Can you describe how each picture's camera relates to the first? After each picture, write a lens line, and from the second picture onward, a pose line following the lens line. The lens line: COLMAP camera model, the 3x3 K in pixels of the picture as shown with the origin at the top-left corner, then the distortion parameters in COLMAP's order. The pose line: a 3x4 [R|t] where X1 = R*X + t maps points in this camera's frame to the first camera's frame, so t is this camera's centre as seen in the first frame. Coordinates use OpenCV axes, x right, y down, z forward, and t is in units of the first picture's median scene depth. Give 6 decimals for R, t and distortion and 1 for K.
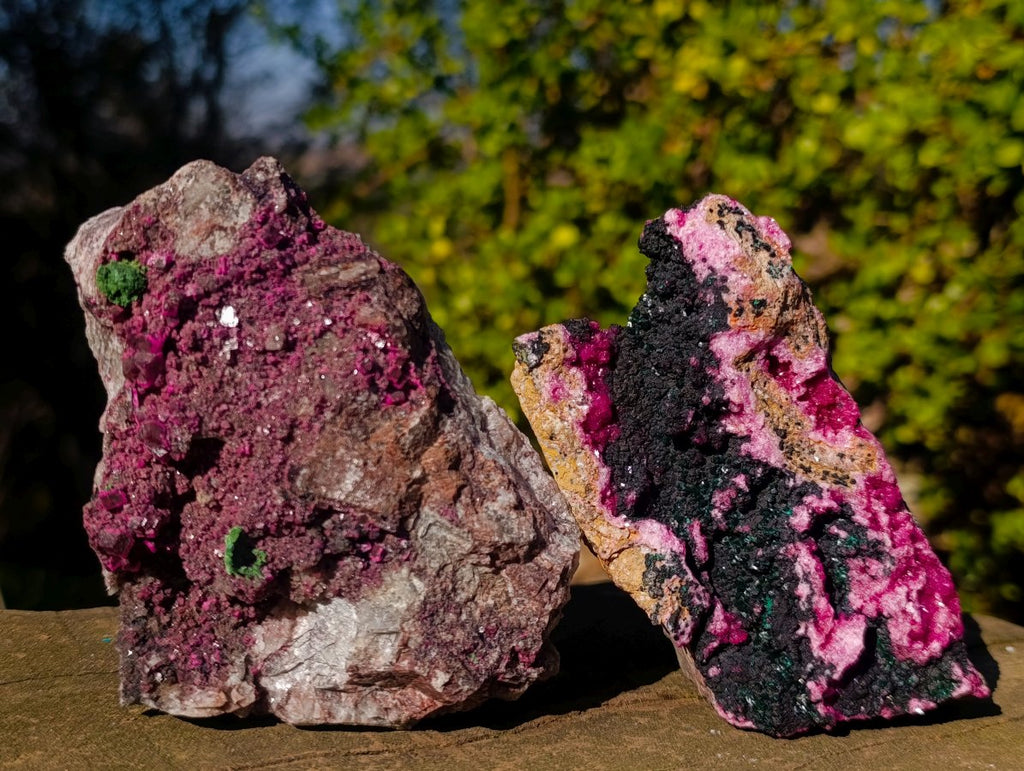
lens RADIAL K [[1508.8, 0, 512.0], [0, 1508.8, 385.5], [0, 0, 1]] dist [0.331397, -2.047169]
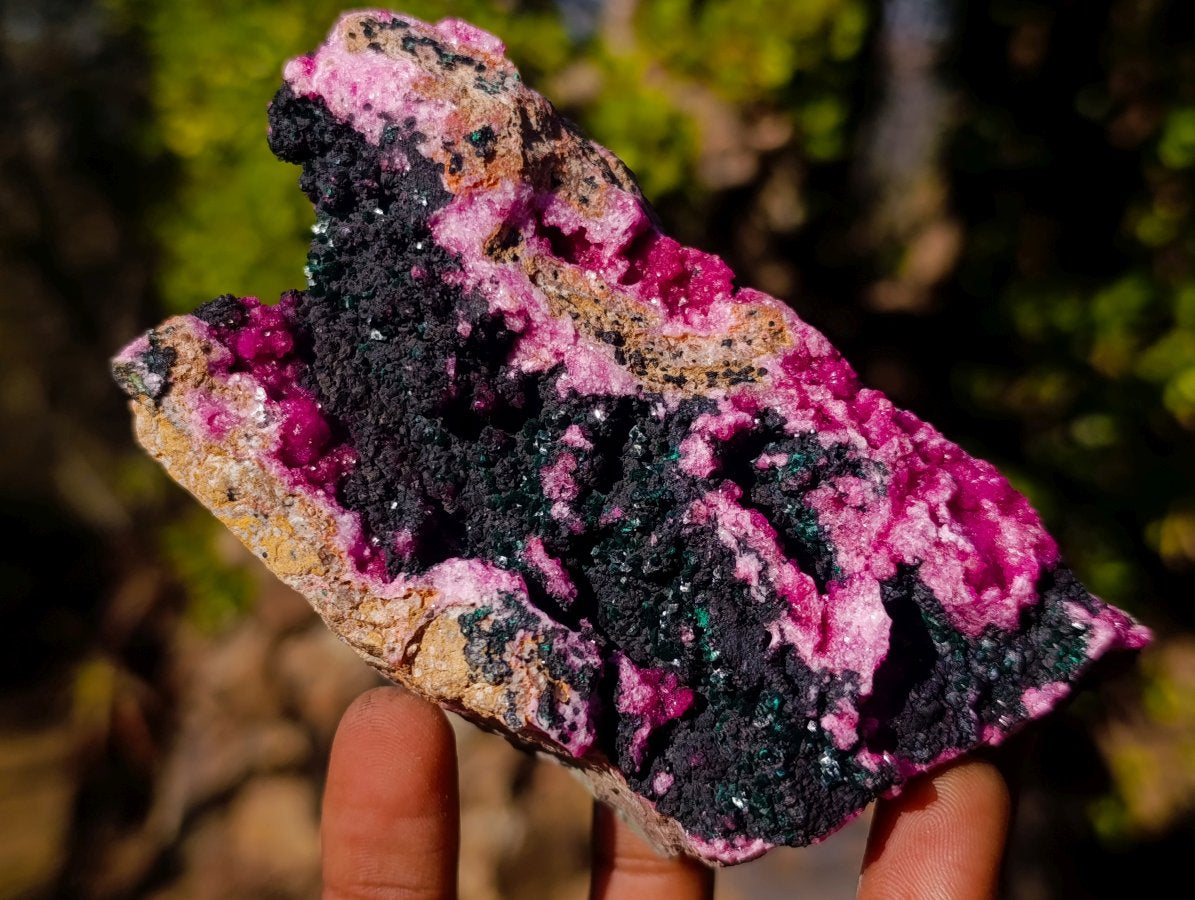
lens RADIAL K [[1760.7, 0, 597.5], [0, 1760.7, 450.0], [0, 0, 1]] dist [0.331397, -2.047169]
pose [[0.927253, -0.366343, 0.077427, 0.104701], [0.374243, 0.900112, -0.223027, 0.211429], [0.012011, 0.235779, 0.971732, 0.366411]]
